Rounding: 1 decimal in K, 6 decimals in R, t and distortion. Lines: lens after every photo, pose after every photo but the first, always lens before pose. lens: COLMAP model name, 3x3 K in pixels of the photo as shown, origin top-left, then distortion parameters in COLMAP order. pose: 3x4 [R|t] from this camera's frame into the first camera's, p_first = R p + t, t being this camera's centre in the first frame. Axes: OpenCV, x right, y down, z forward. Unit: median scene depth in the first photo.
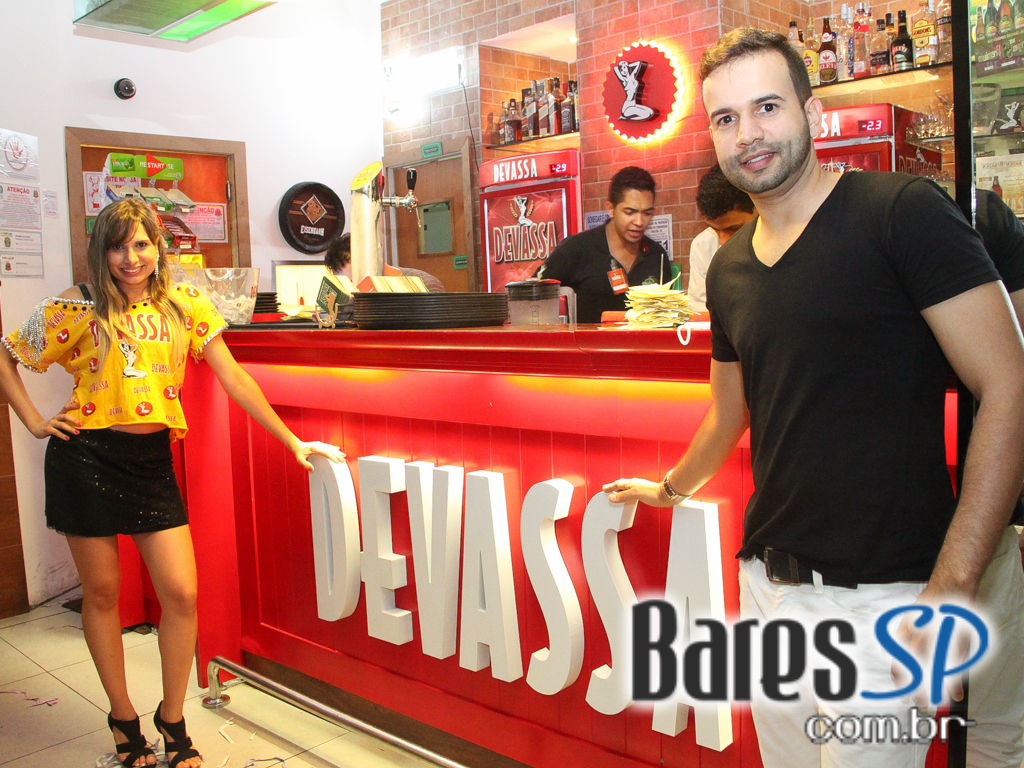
lens RADIAL K [[940.1, 0, 512.0], [0, 940.1, 384.0], [0, 0, 1]] dist [-0.073889, 0.002400]
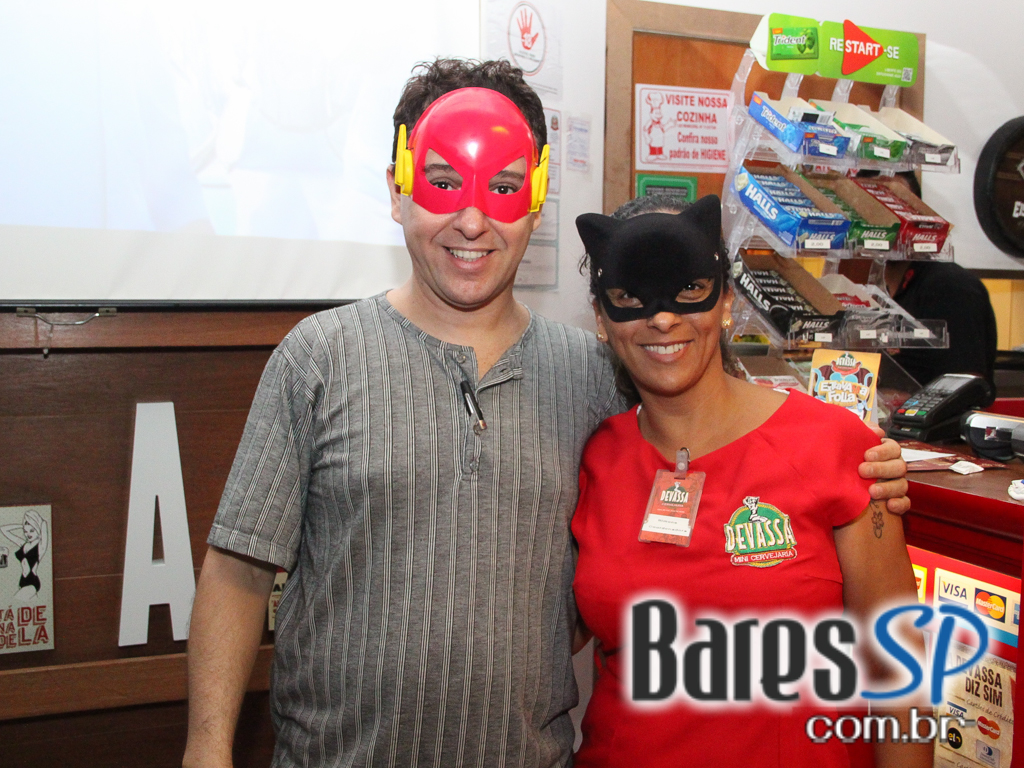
lens RADIAL K [[1029.6, 0, 512.0], [0, 1029.6, 384.0], [0, 0, 1]] dist [-0.007958, -0.009521]
pose [[0.919371, 0.088231, -0.383370, -0.325674], [-0.084901, 0.996060, 0.025636, -0.080755], [0.384122, 0.008980, 0.923239, 0.494460]]
